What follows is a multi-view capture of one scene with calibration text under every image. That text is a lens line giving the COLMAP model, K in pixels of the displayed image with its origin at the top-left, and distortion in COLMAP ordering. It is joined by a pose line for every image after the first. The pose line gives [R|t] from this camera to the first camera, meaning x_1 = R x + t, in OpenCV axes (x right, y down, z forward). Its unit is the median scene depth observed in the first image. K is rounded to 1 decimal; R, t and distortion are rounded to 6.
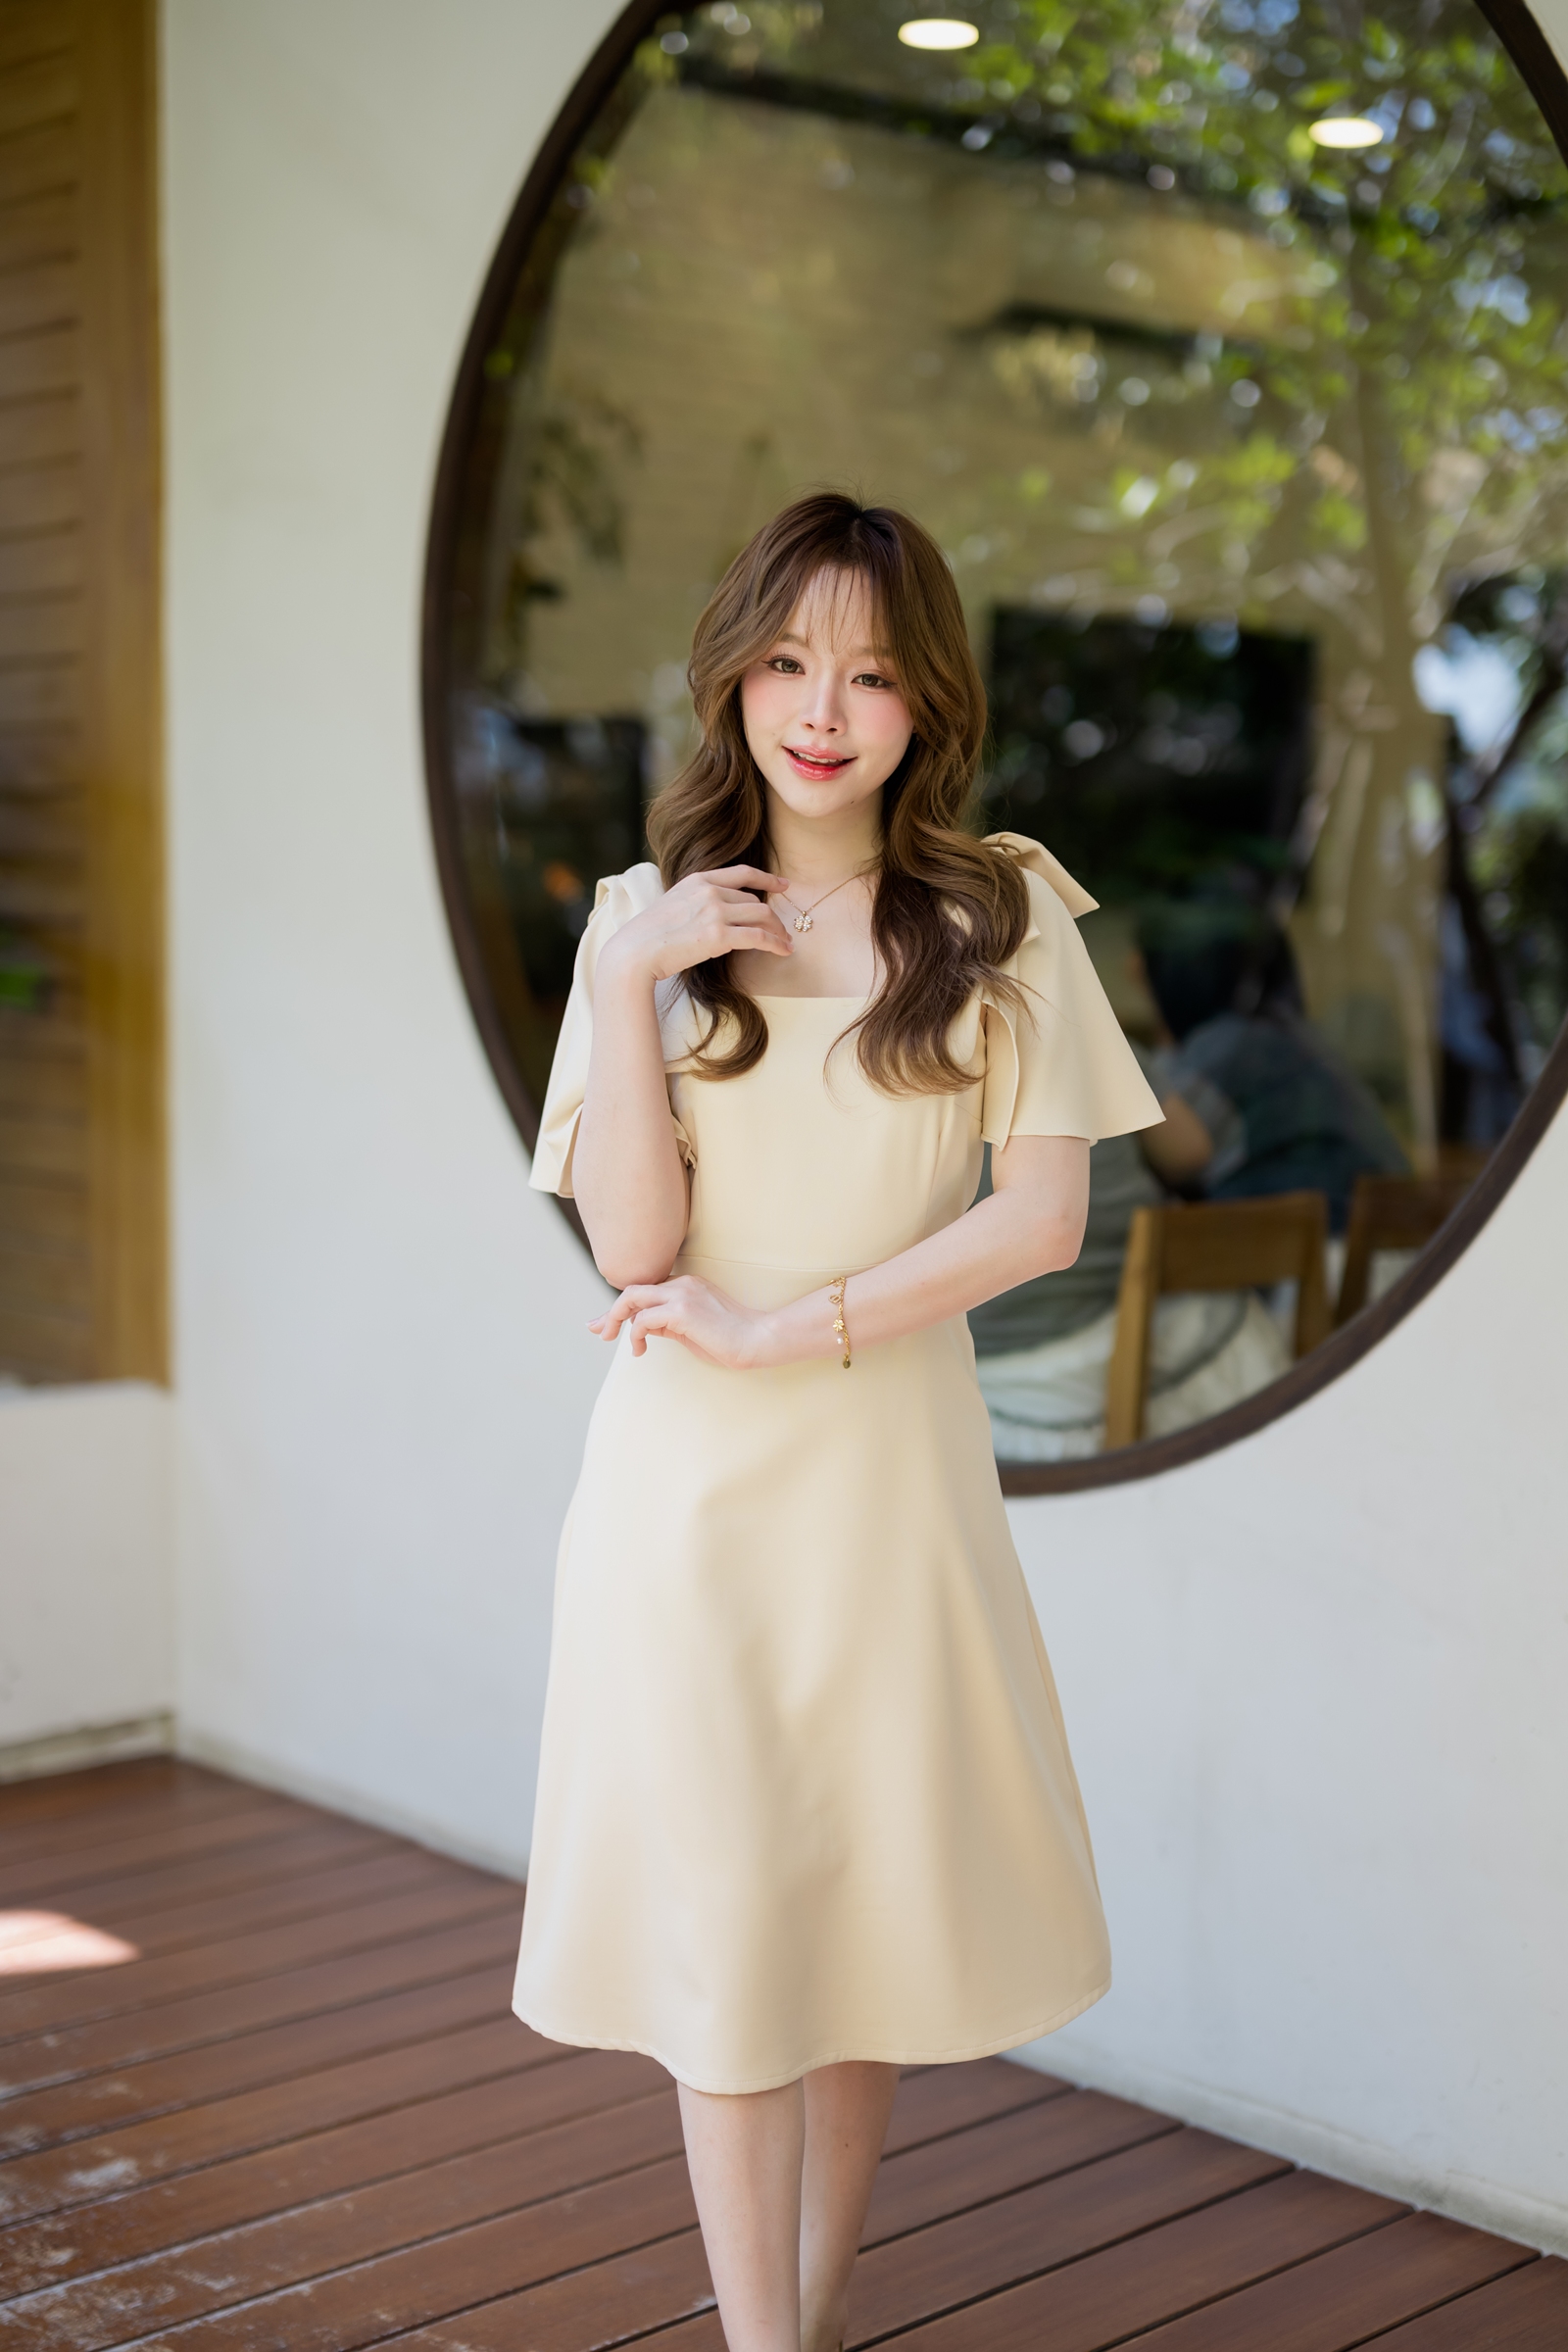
lens RADIAL K [[3405.3, 0, 793.3], [0, 3405.3, 1180.7], [0, 0, 1]] dist [0.008212, 0.000000]
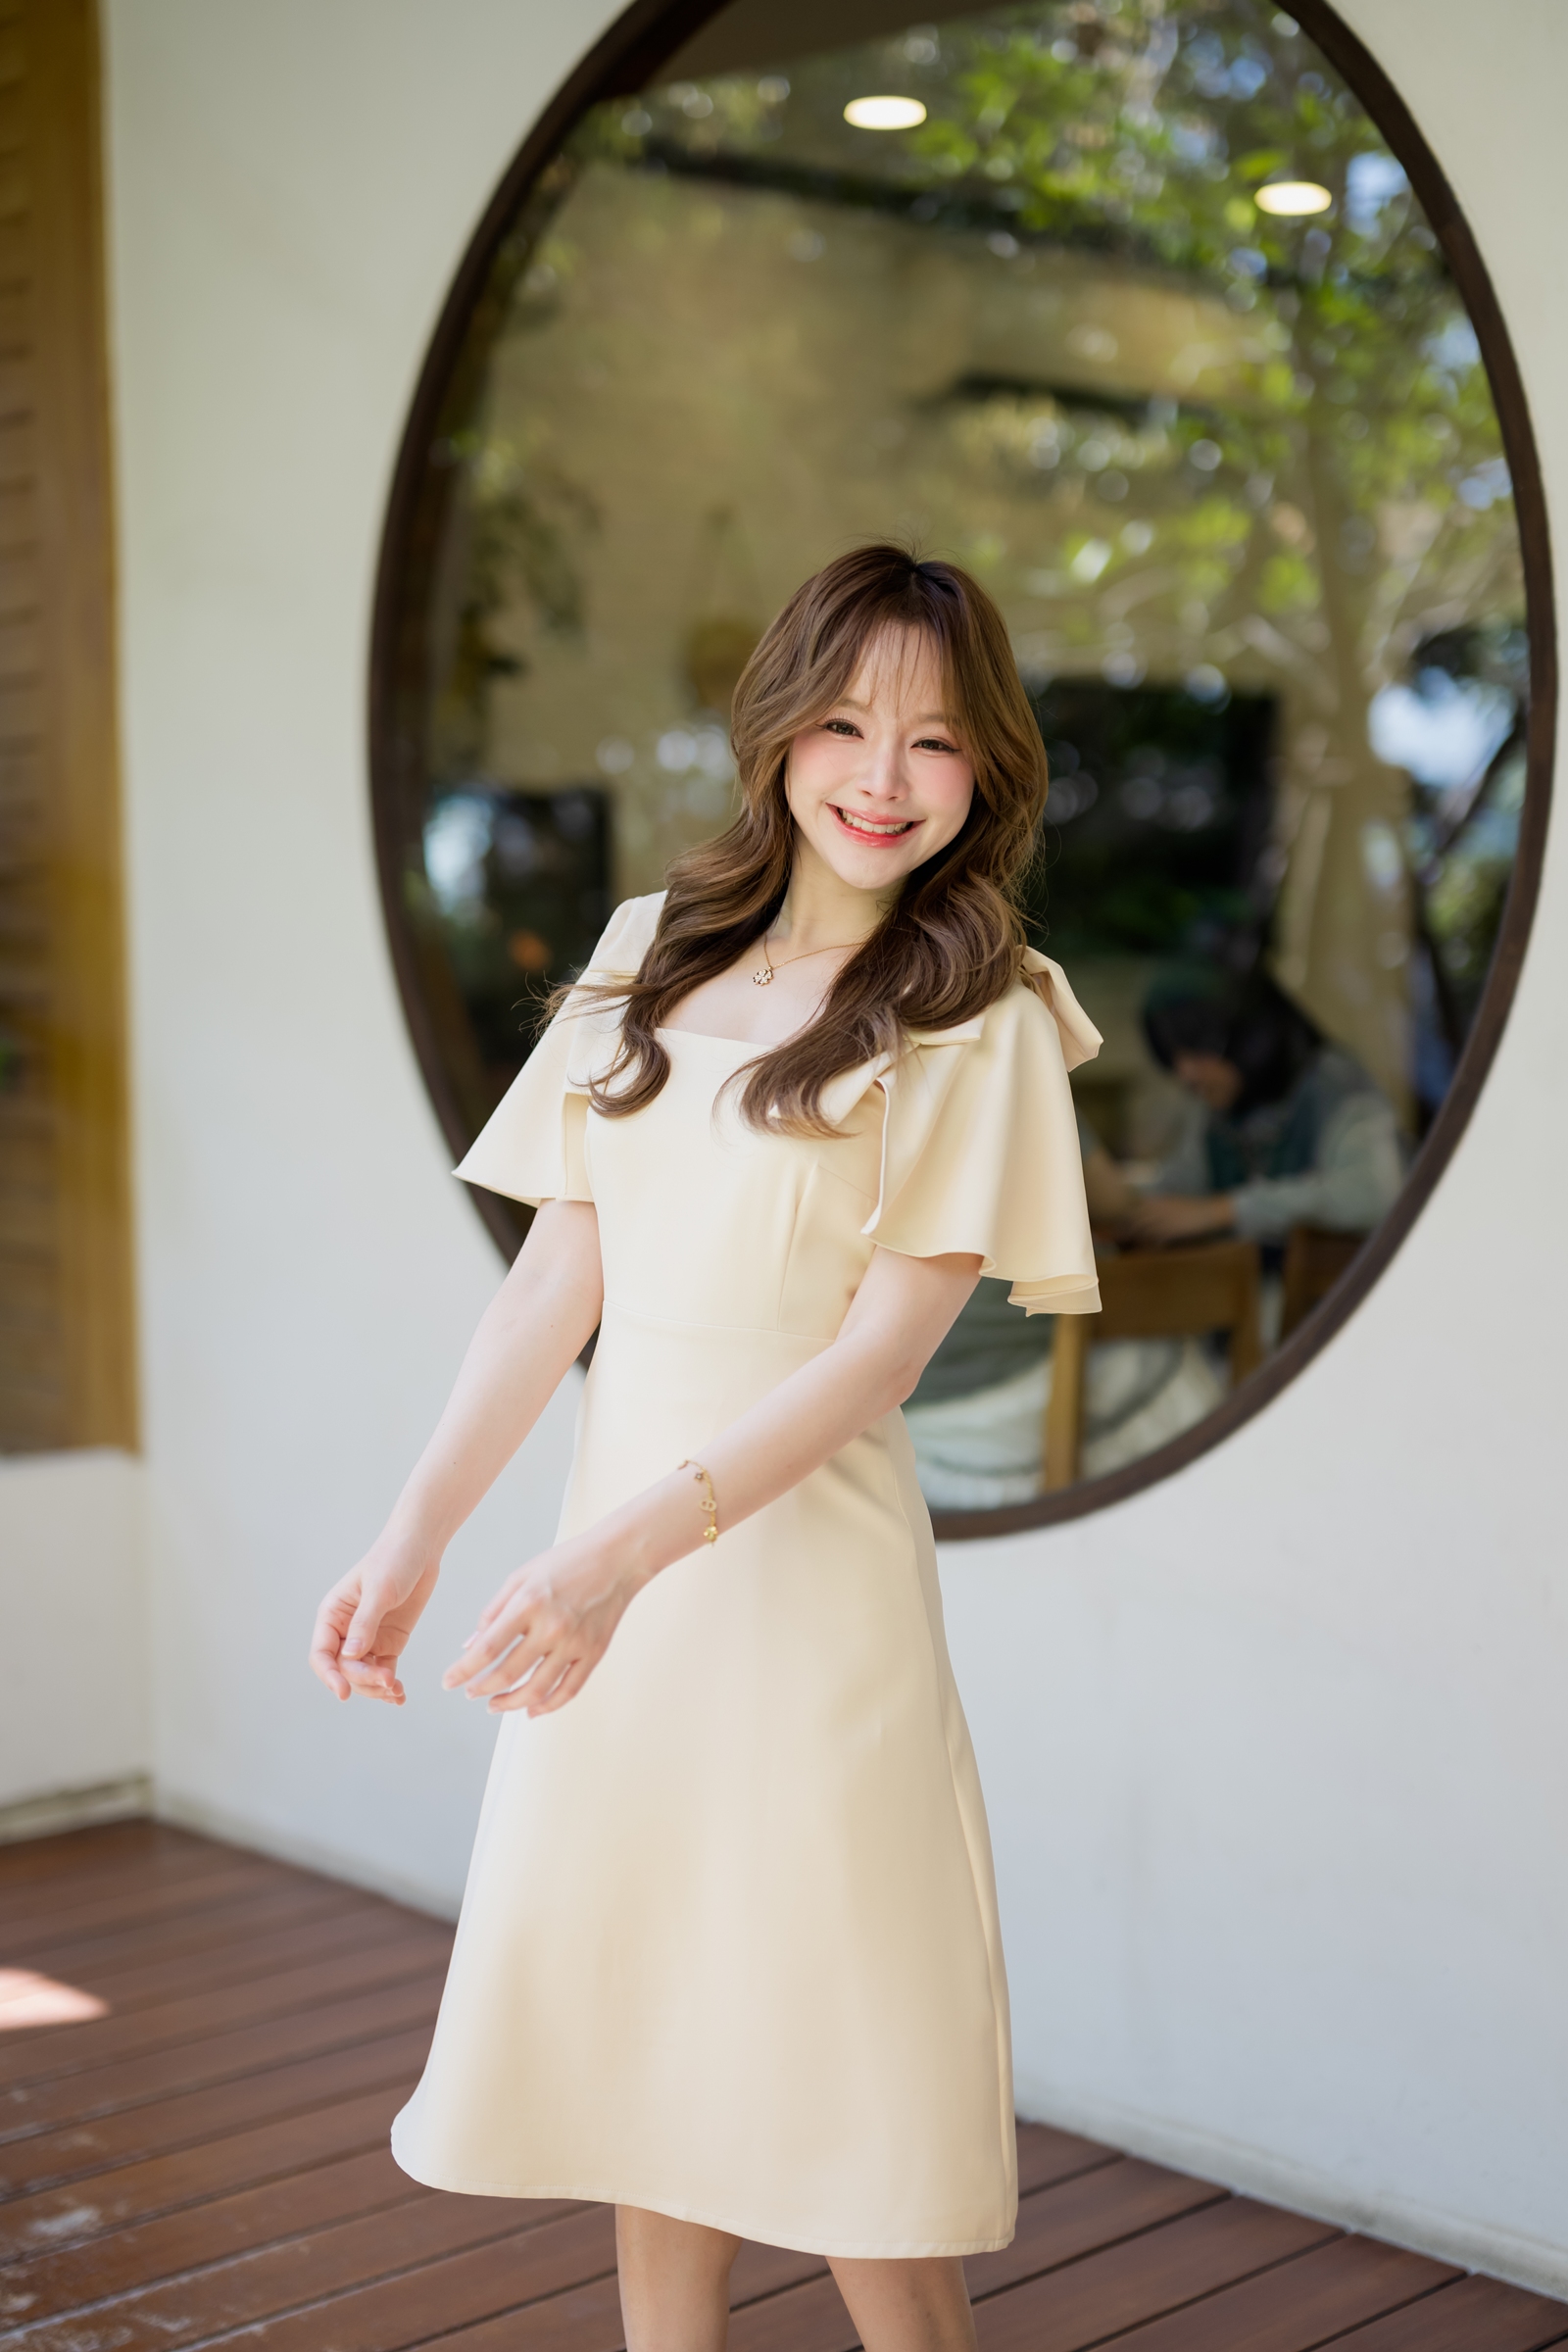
lens RADIAL K [[3405.3, 0, 790.9], [0, 3405.3, 1175.8], [0, 0, 1]] dist [0.008212, 0.000000]
pose [[0.999765, -0.020966, -0.005556, 0.020817], [0.020854, 0.999593, -0.019469, 0.001389], [0.005962, 0.019348, 0.999795, -0.021181]]
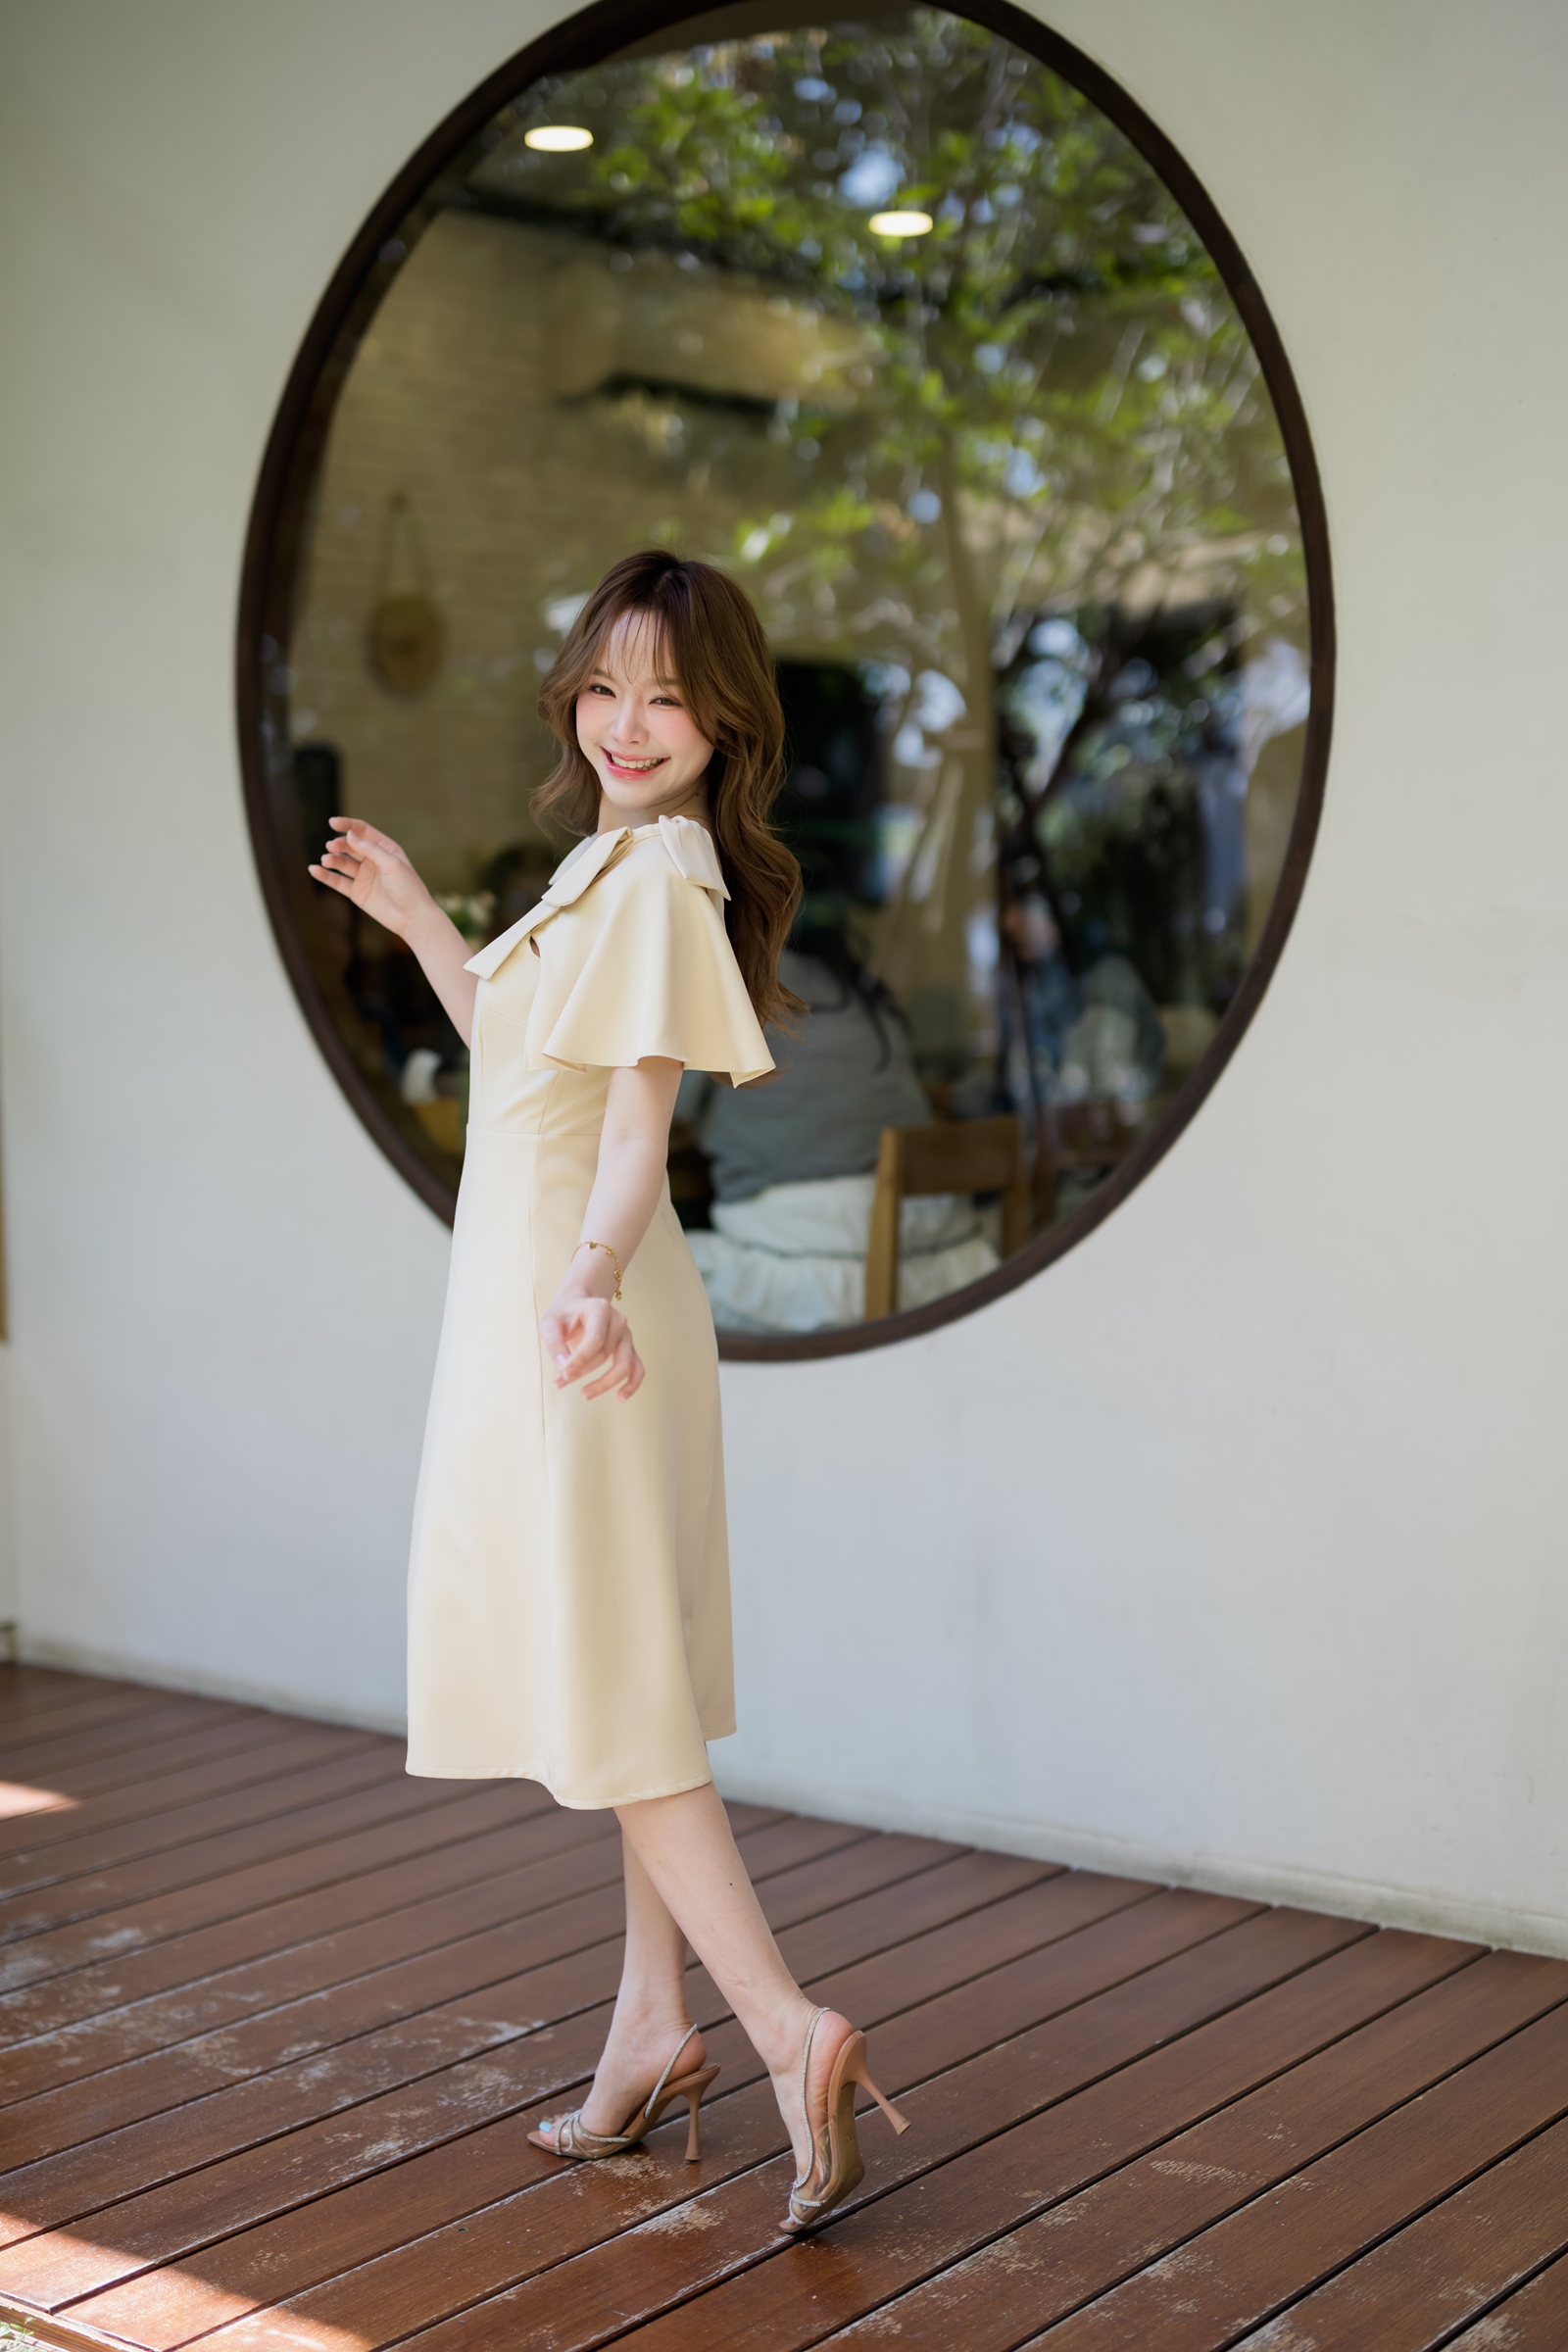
lens RADIAL K [[3405.3, 0, 786.2], [0, 3405.3, 1177.6], [0, 0, 1]] dist [0.008212, 0.000000]
pose [[0.986929, -0.038207, 0.156560, -0.111362], [0.040201, 0.999146, -0.009585, 0.031721], [-0.156060, 0.015754, 0.987622, -0.181449]]
